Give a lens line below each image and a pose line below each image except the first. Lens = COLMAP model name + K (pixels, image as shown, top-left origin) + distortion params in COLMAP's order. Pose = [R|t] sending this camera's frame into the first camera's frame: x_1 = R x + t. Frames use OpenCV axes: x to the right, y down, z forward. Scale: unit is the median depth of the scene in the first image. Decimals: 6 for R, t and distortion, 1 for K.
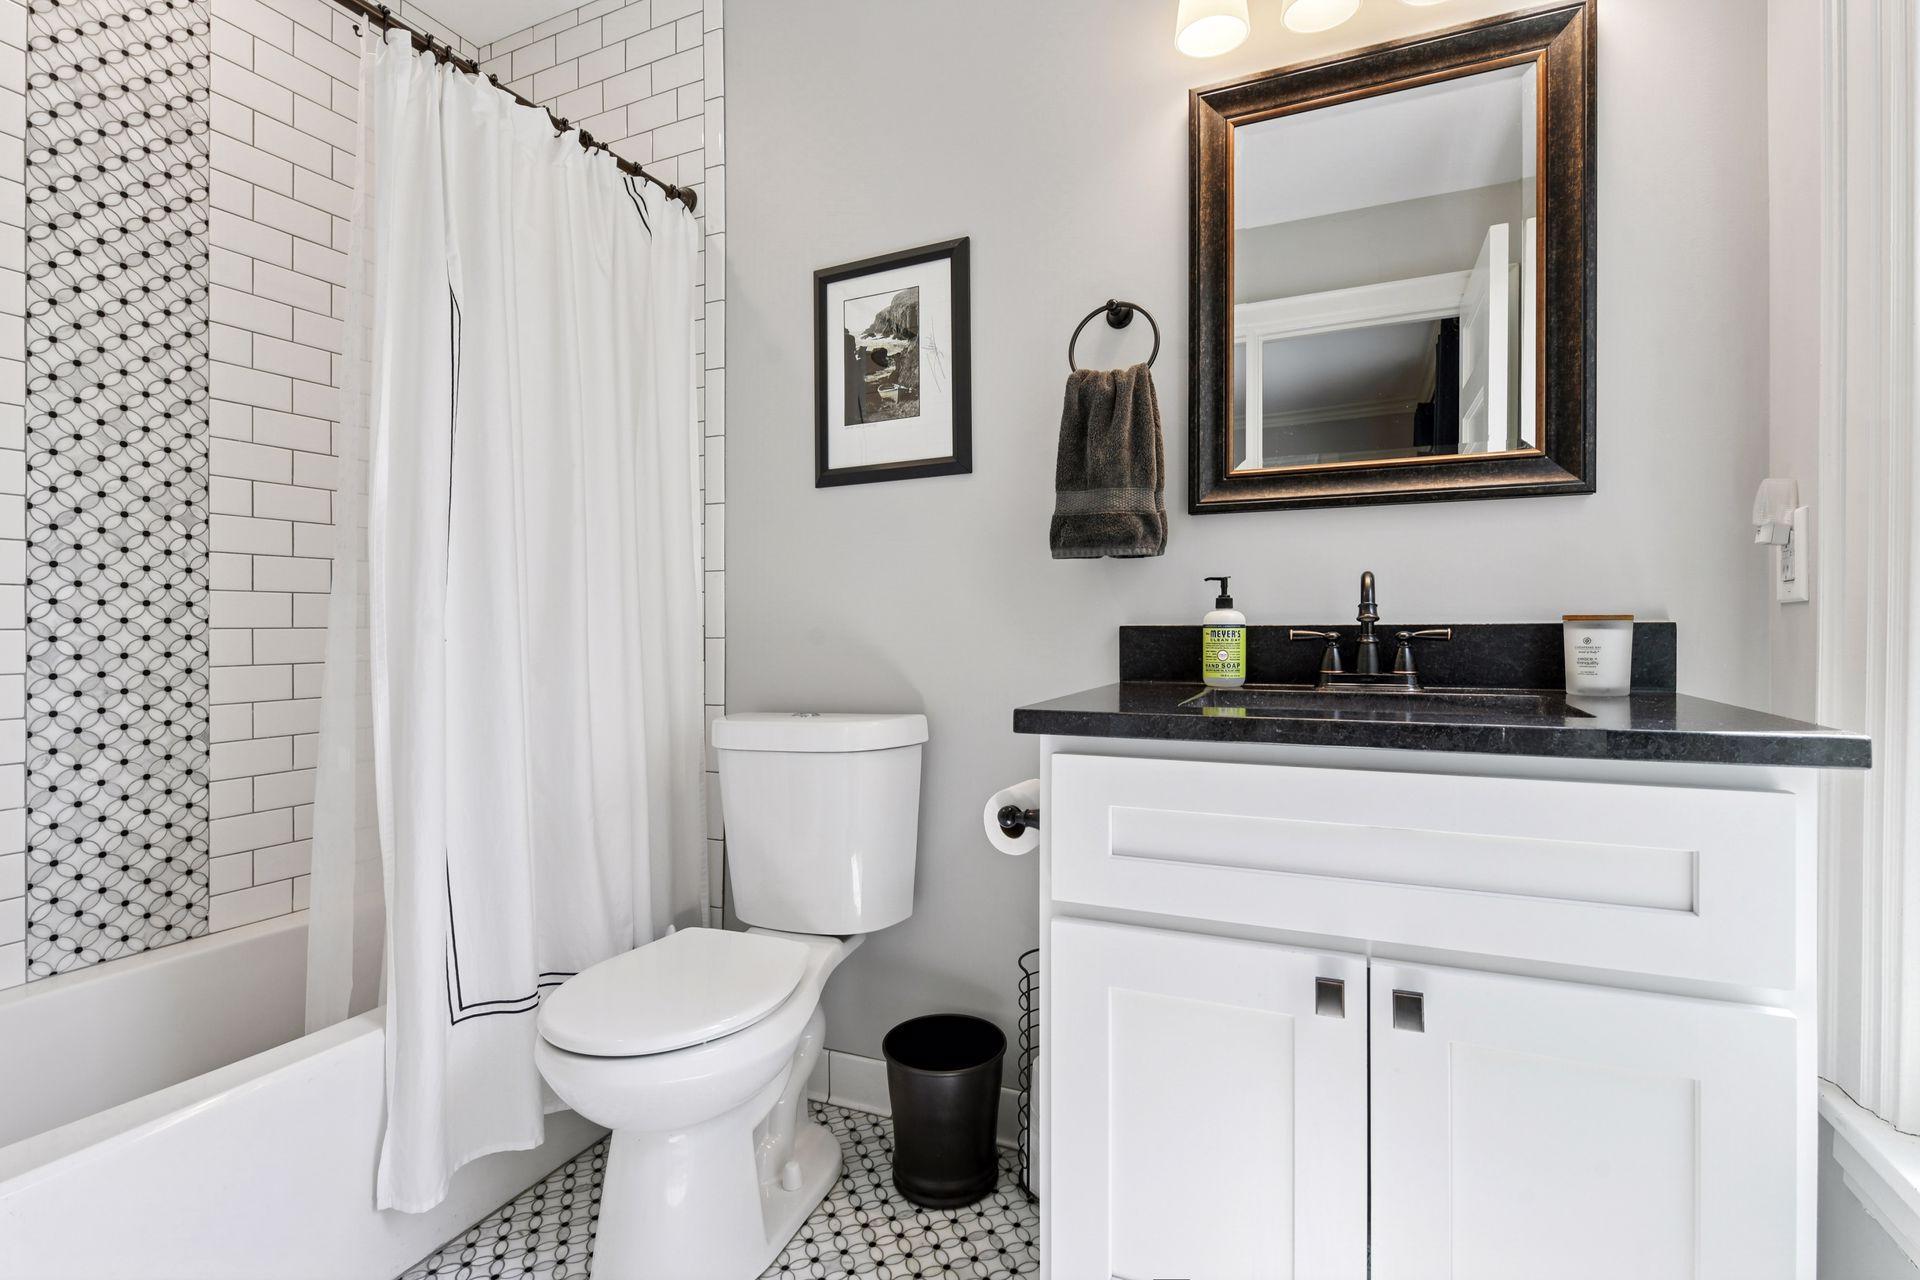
lens RADIAL K [[932.5, 0, 919.4], [0, 932.5, 646.0], [0, 0, 1]] dist [-0.007286, 0.000148]
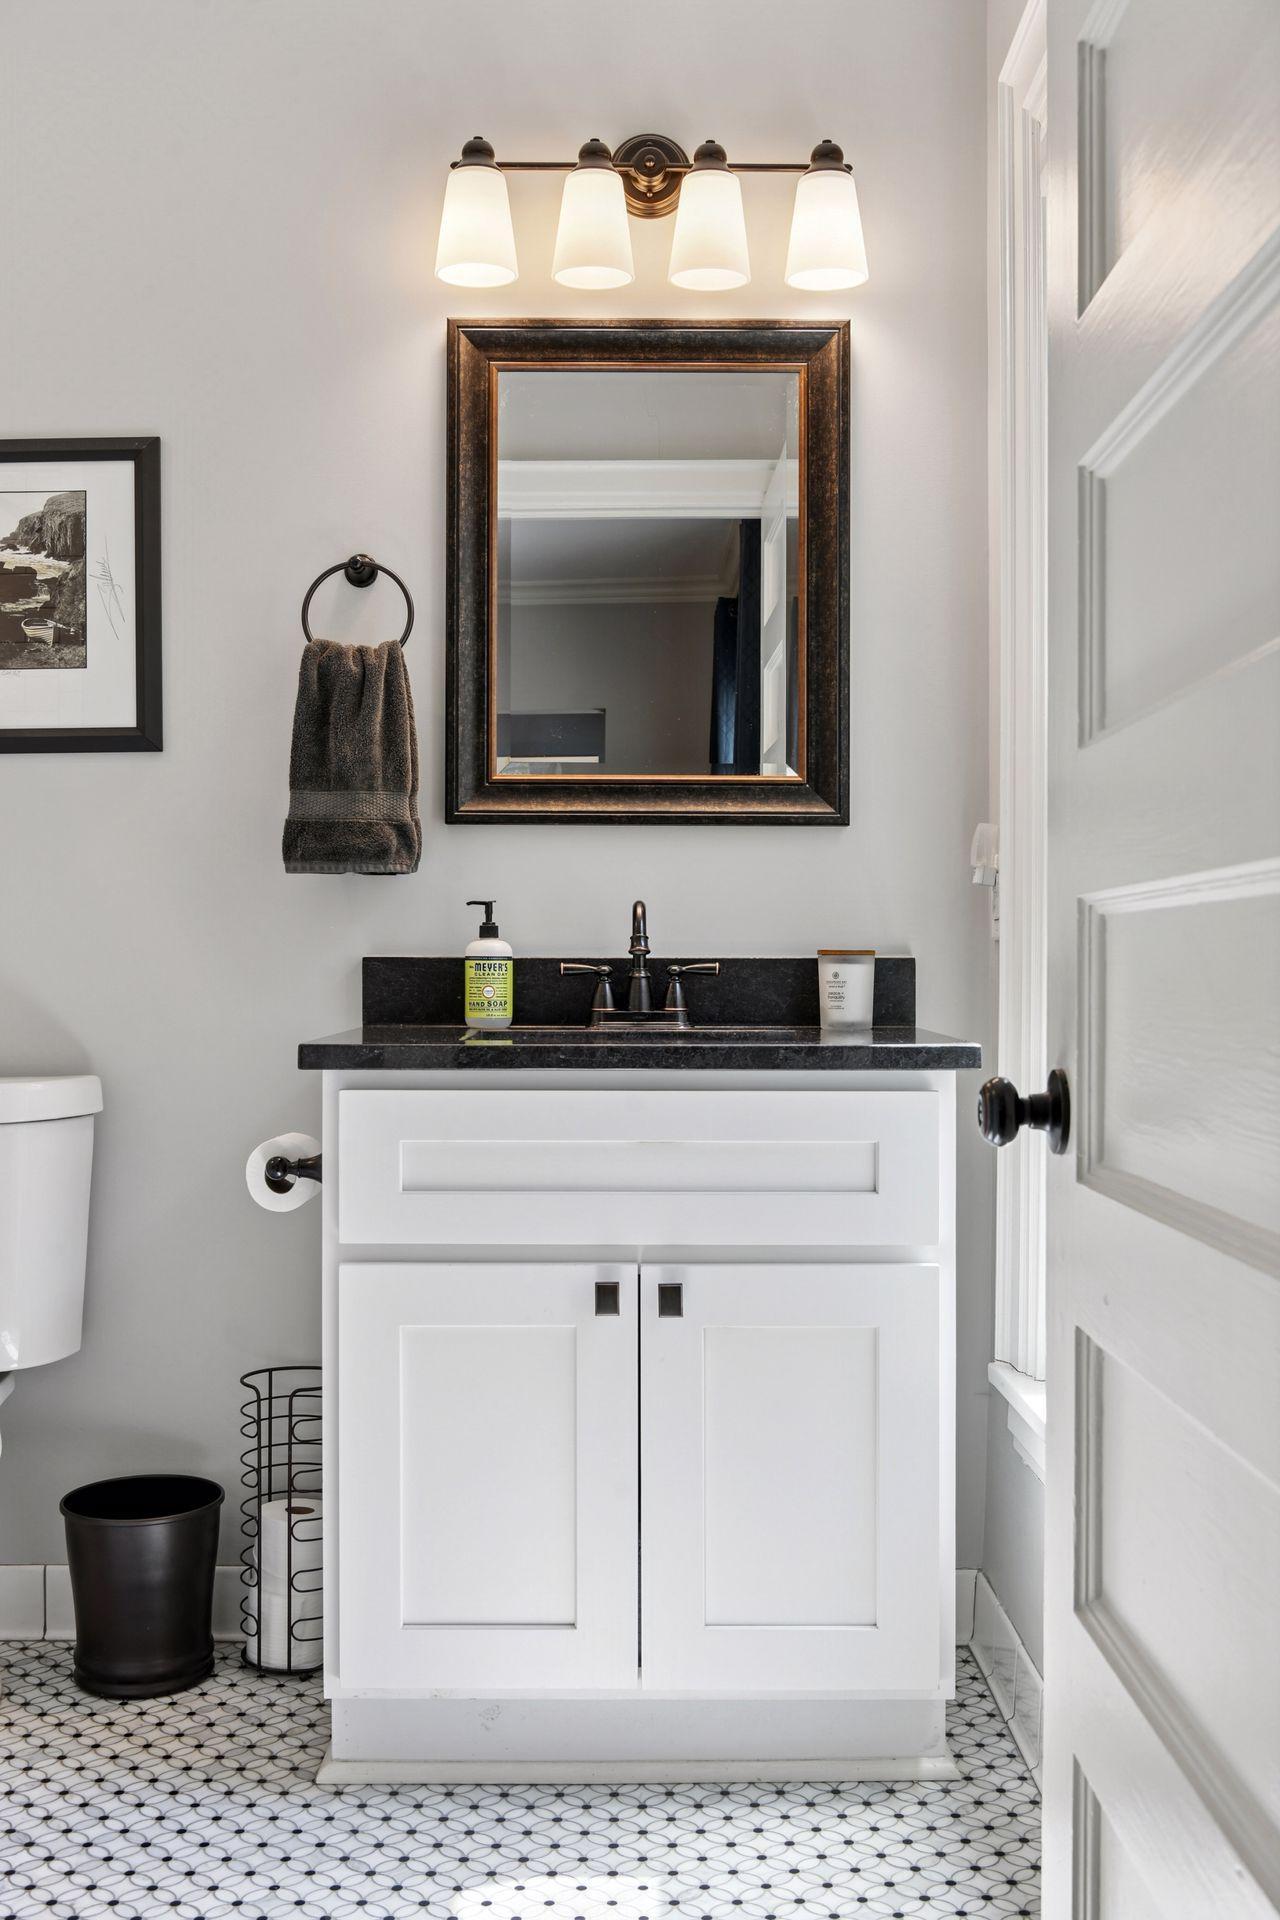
lens RADIAL K [[932.5, 0, 642.0], [0, 932.5, 968.5], [0, 0, 1]] dist [-0.007286, 0.000148]
pose [[0.898742, 0.002259, 0.438473, 0.074488], [0.001849, 0.999958, -0.008942, -0.003880], [-0.438475, 0.008848, 0.898700, 0.159704]]
